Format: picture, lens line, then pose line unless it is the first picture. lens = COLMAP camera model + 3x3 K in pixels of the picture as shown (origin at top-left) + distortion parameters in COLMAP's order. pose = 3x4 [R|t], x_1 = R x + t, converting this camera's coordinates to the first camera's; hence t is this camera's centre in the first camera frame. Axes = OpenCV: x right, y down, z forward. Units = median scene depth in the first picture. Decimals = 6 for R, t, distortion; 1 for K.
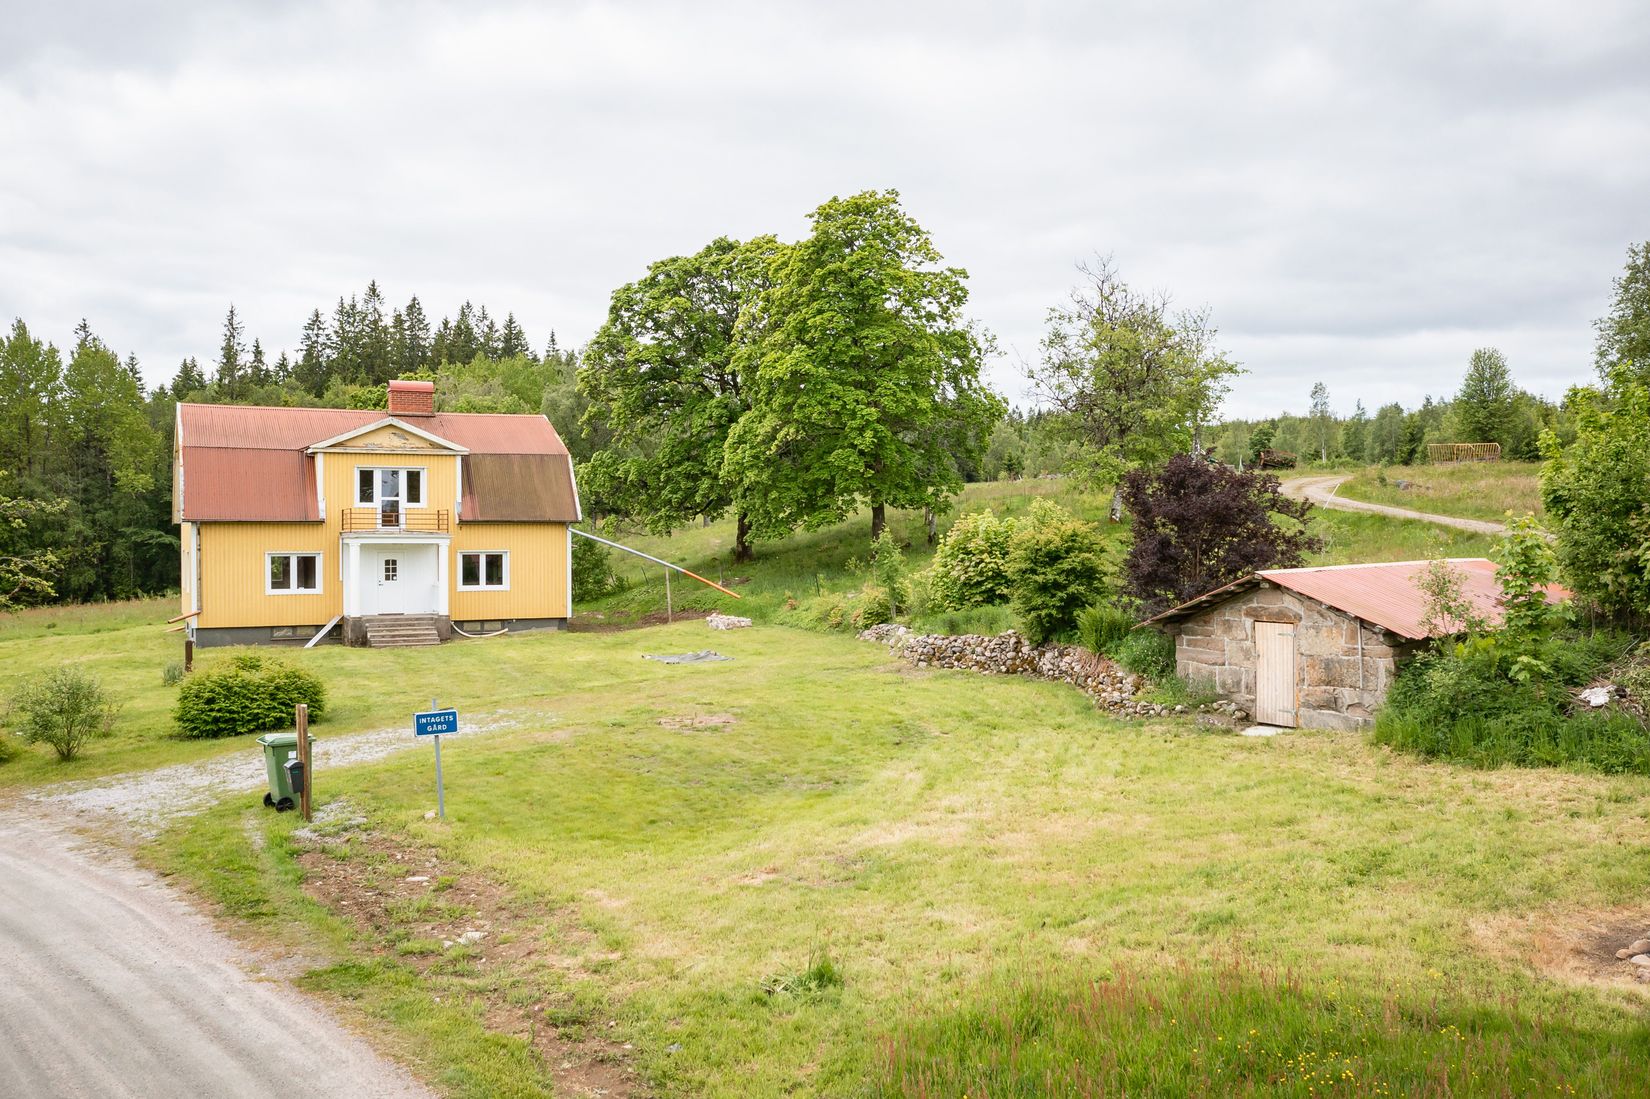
lens RADIAL K [[1397.4, 0, 816.4], [0, 1397.4, 543.4], [0, 0, 1]] dist [-0.011267, -0.004146]
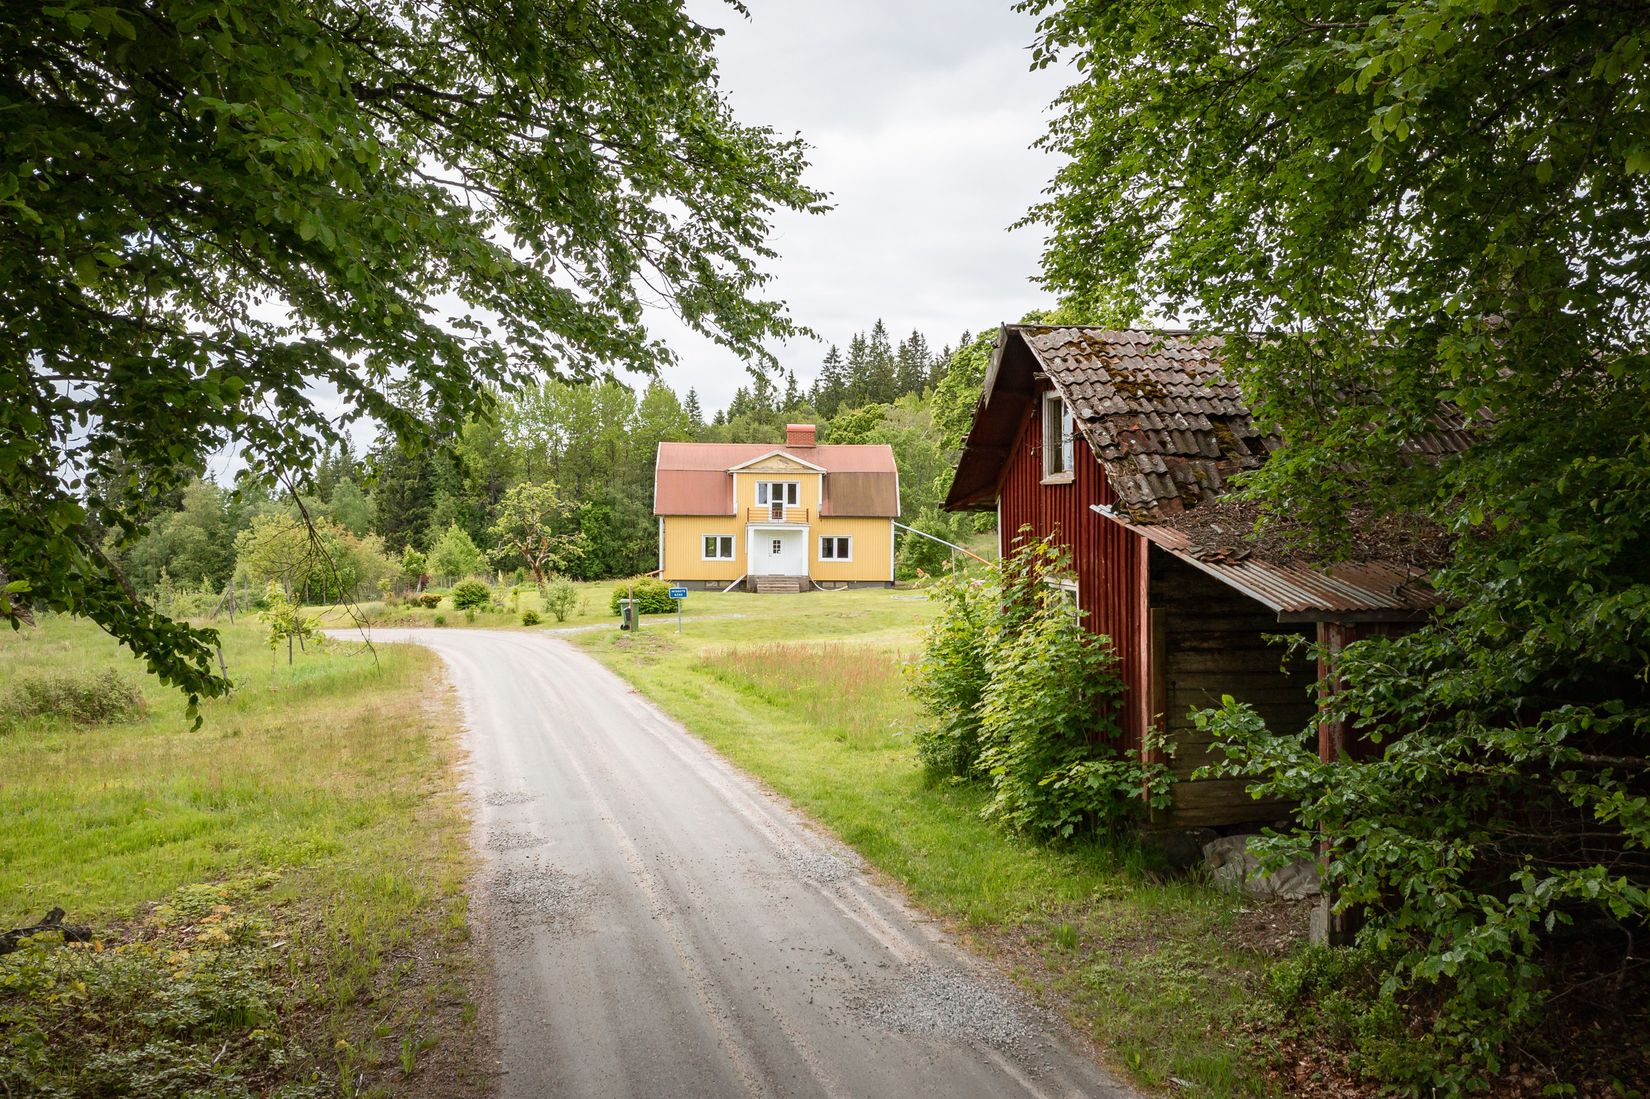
lens RADIAL K [[1397.4, 0, 830.1], [0, 1397.4, 544.5], [0, 0, 1]] dist [-0.011267, -0.004146]
pose [[0.928705, 0.010916, -0.370658, 0.329611], [-0.012456, 0.999921, -0.001762, 0.018301], [0.370609, 0.006254, 0.928768, -0.433648]]
